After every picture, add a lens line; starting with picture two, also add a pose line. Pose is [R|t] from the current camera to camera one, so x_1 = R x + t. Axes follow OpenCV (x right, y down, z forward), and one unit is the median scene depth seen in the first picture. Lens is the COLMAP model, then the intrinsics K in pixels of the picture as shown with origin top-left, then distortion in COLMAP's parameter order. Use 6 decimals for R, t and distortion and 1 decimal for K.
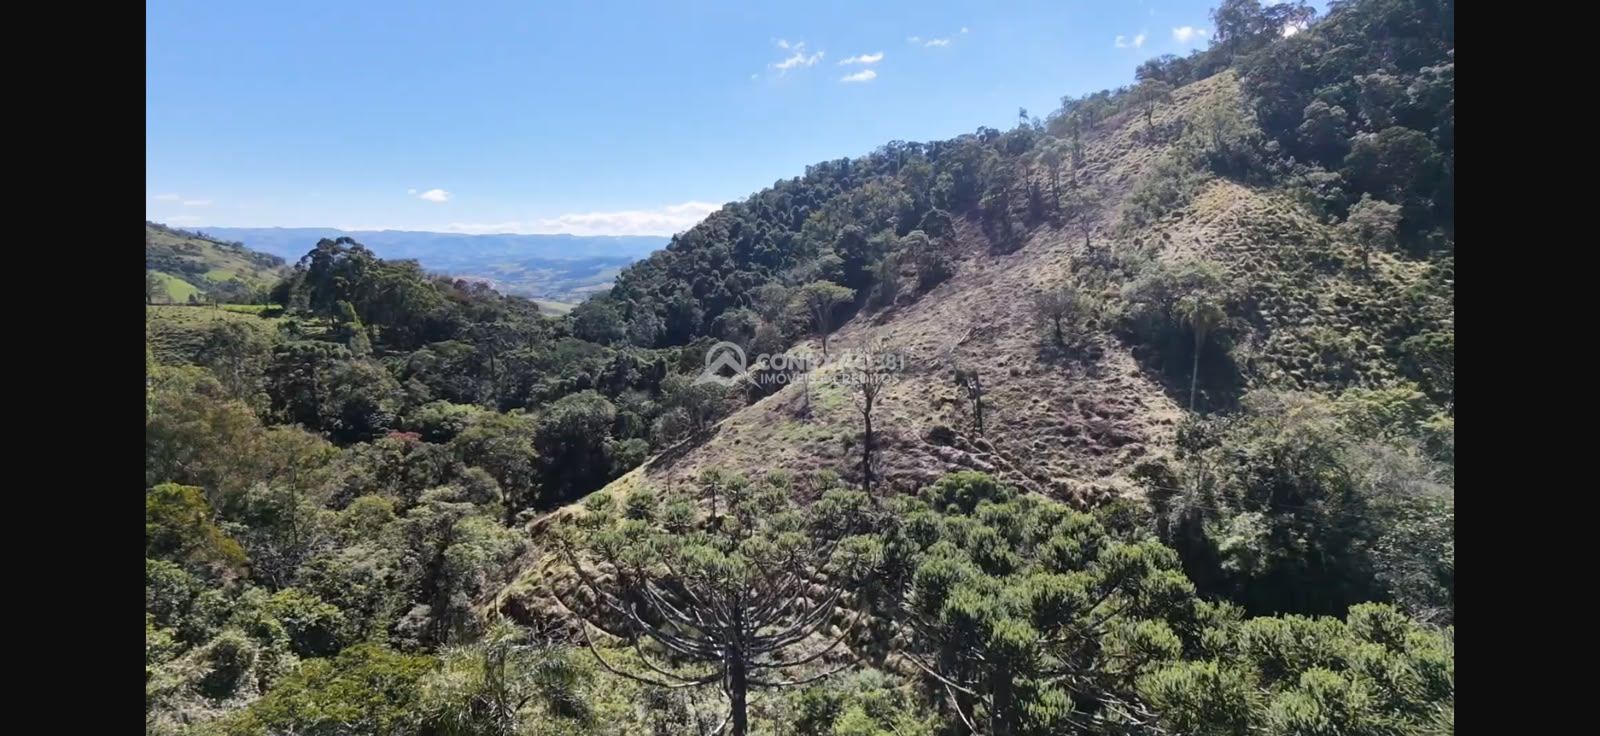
lens RADIAL K [[693.1, 0, 799.6], [0, 693.1, 366.1], [0, 0, 1]] dist [-0.003961, 0.004539]
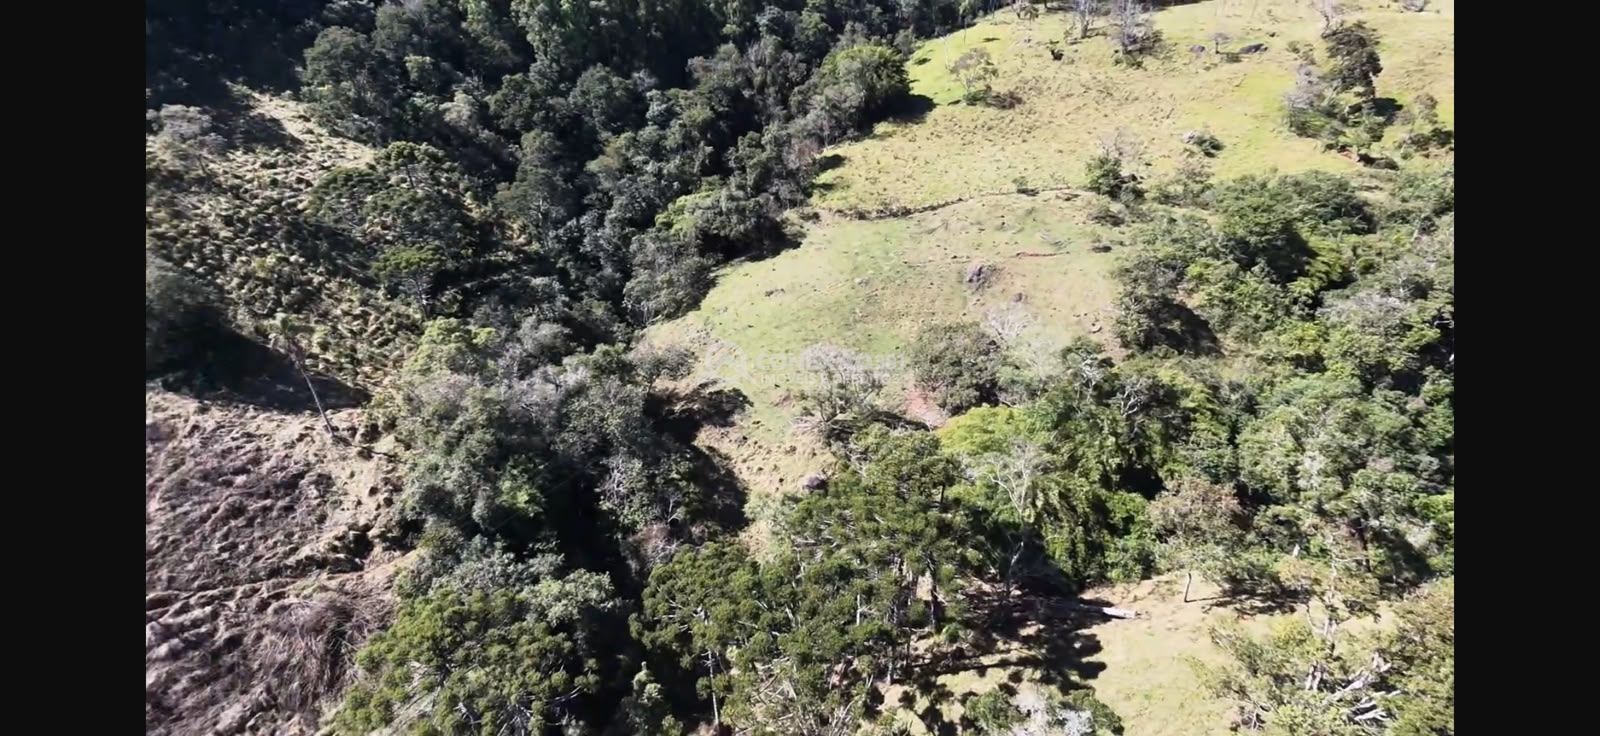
lens RADIAL K [[693.1, 0, 799.9], [0, 693.1, 366.7], [0, 0, 1]] dist [-0.003961, 0.004539]
pose [[-0.054452, -0.533151, 0.844266, -0.259978], [0.165482, 0.829009, 0.534190, -0.355989], [-0.984708, 0.168798, 0.043086, 0.183947]]
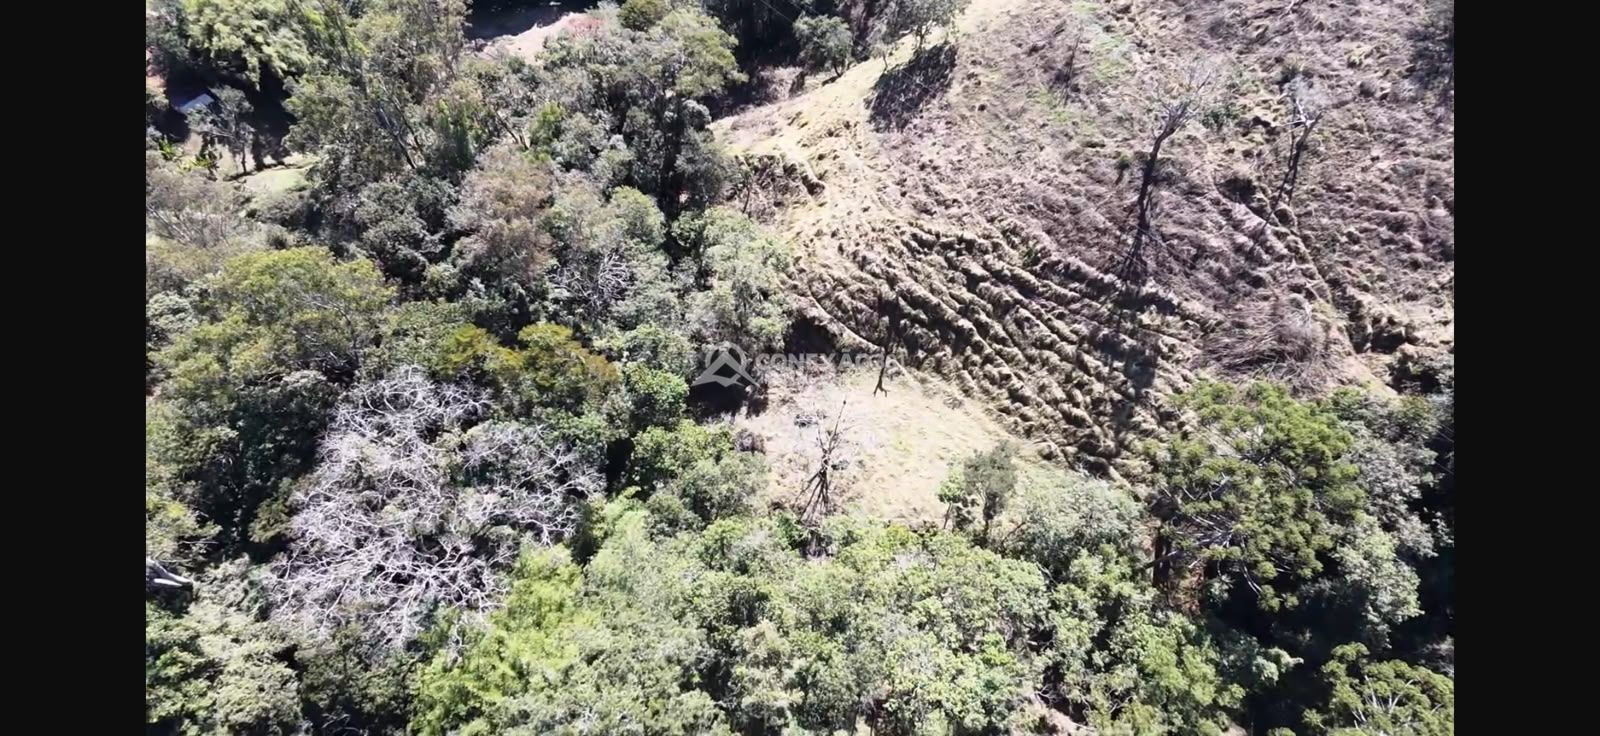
lens RADIAL K [[693.1, 0, 795.5], [0, 693.1, 366.1], [0, 0, 1]] dist [-0.003961, 0.004539]
pose [[0.992190, 0.113298, -0.052186, -0.263860], [-0.032118, 0.636295, 0.770777, -0.384643], [0.120533, -0.763081, 0.634964, 0.176873]]
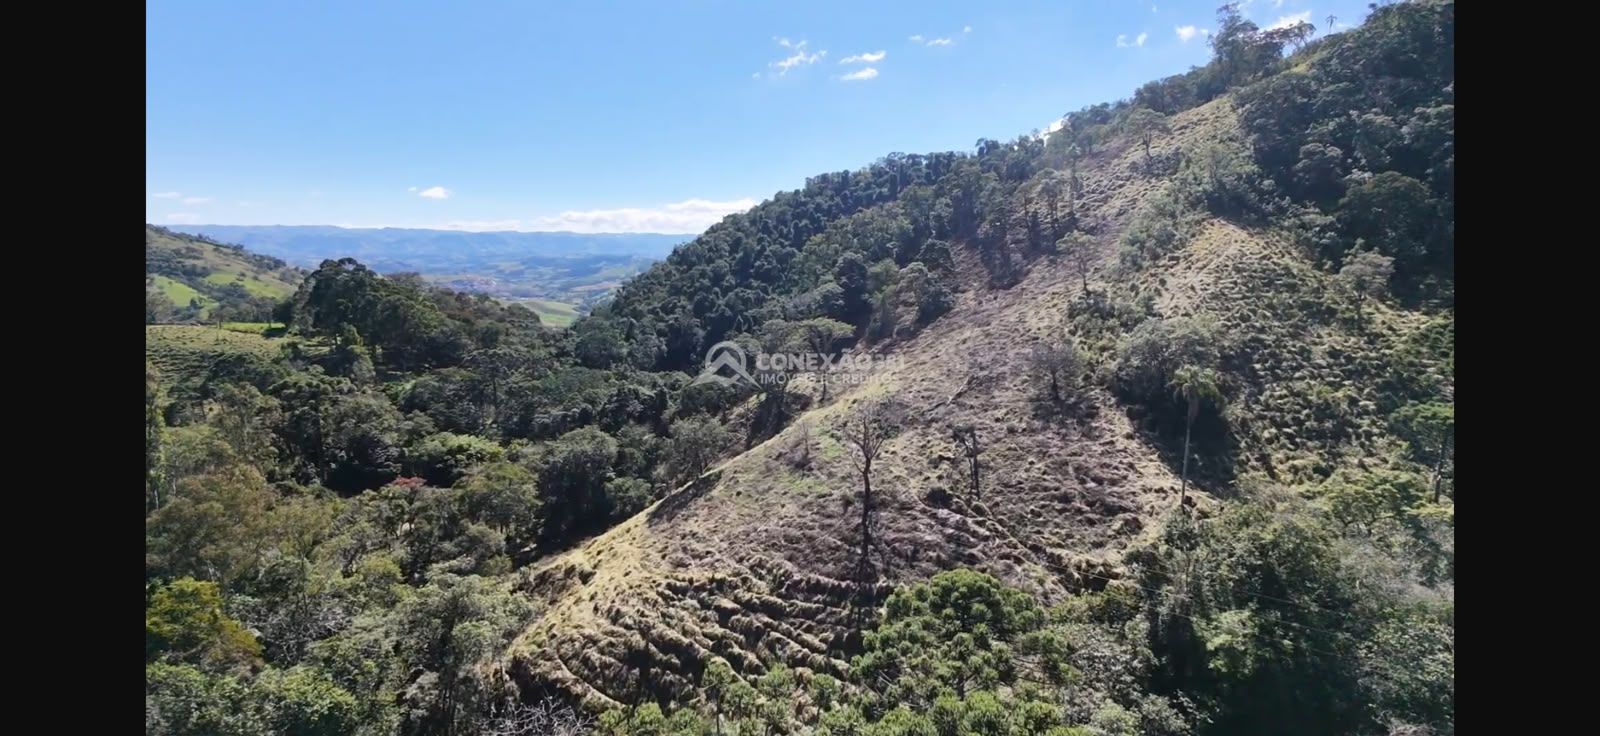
lens RADIAL K [[693.1, 0, 799.7], [0, 693.1, 366.7], [0, 0, 1]] dist [-0.003961, 0.004539]
pose [[1.000000, -0.000299, -0.000392, 0.000683], [0.000301, 0.999989, 0.004641, -0.088462], [0.000391, -0.004641, 0.999989, -0.014990]]
